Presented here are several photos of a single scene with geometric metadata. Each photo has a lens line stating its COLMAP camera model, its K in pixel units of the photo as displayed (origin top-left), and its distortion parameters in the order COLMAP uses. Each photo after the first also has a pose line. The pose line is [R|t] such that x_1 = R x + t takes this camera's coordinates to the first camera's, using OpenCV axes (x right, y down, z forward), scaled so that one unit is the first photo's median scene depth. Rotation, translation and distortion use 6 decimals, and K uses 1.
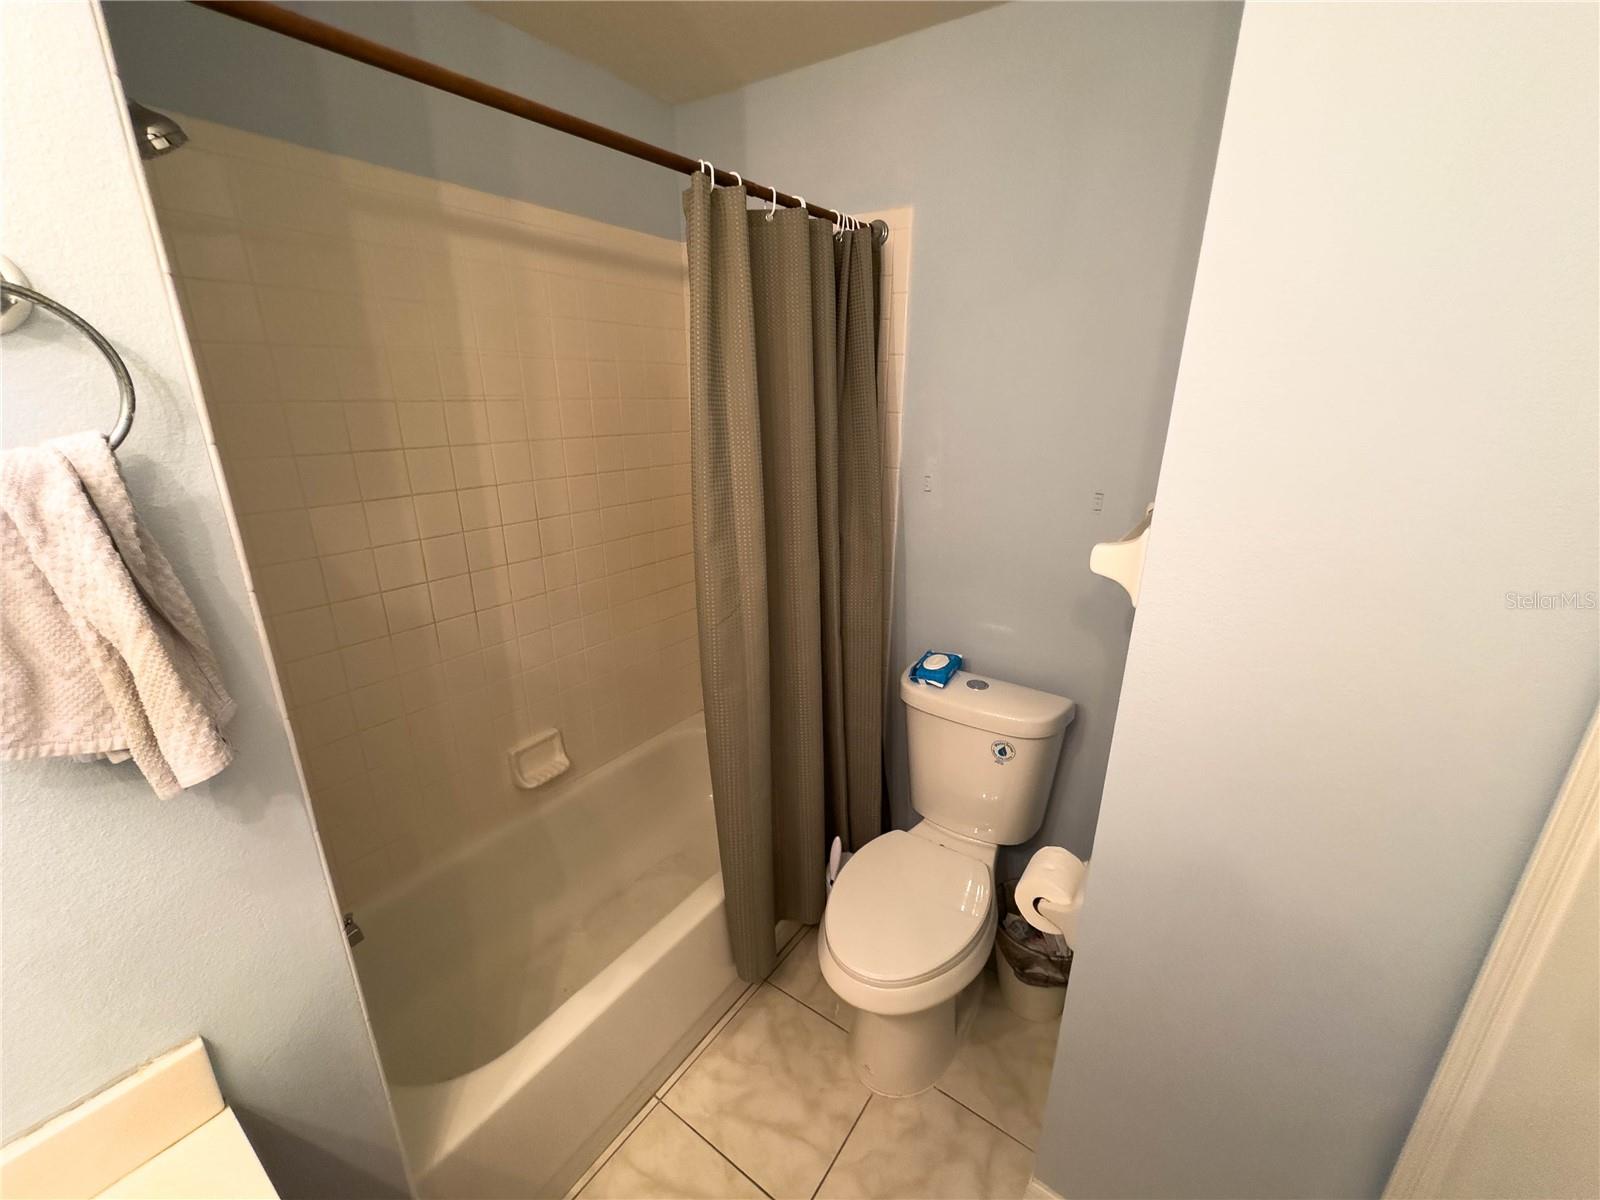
lens RADIAL K [[640.7, 0, 800.4], [0, 640.7, 602.0], [0, 0, 1]] dist [0.000579, 0.000632]
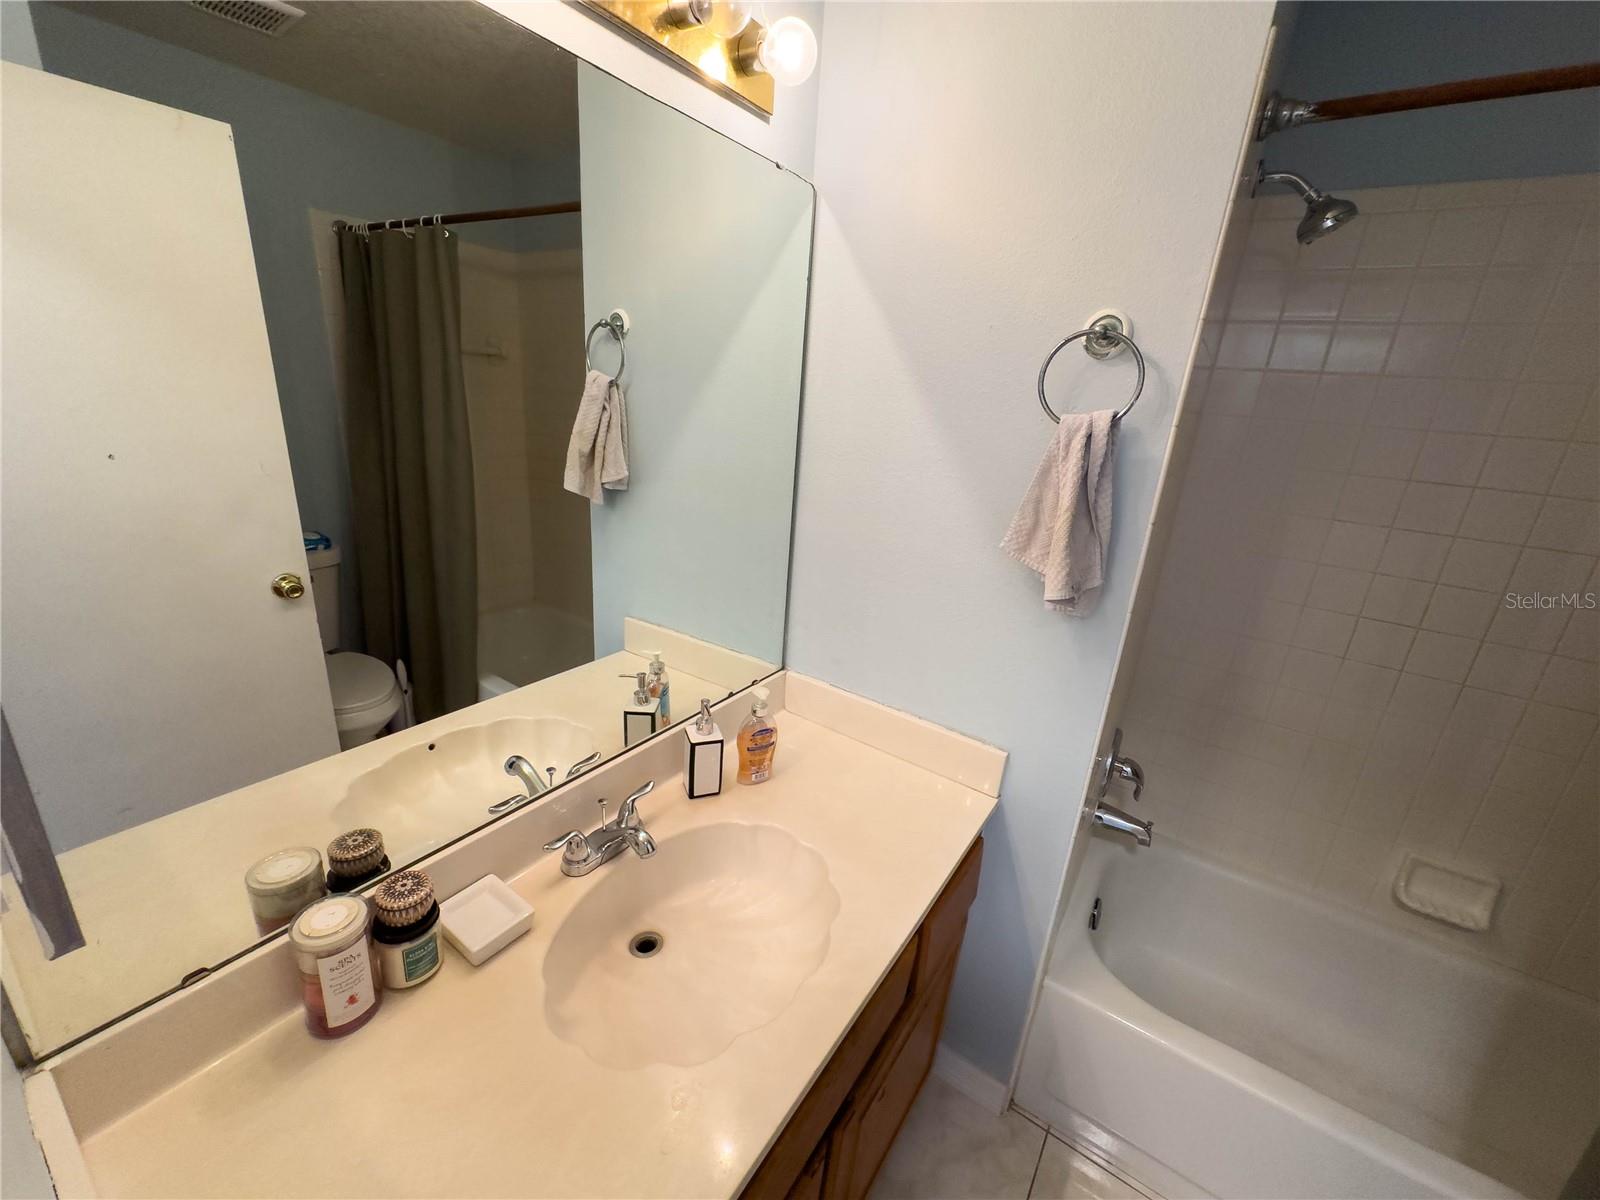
lens RADIAL K [[640.7, 0, 798.1], [0, 640.7, 597.5], [0, 0, 1]] dist [0.000579, 0.000632]
pose [[0.013854, 0.306633, -0.951727, 0.580746], [-0.381274, 0.881526, 0.278465, 0.032133], [0.924358, 0.359011, 0.129124, 0.085557]]
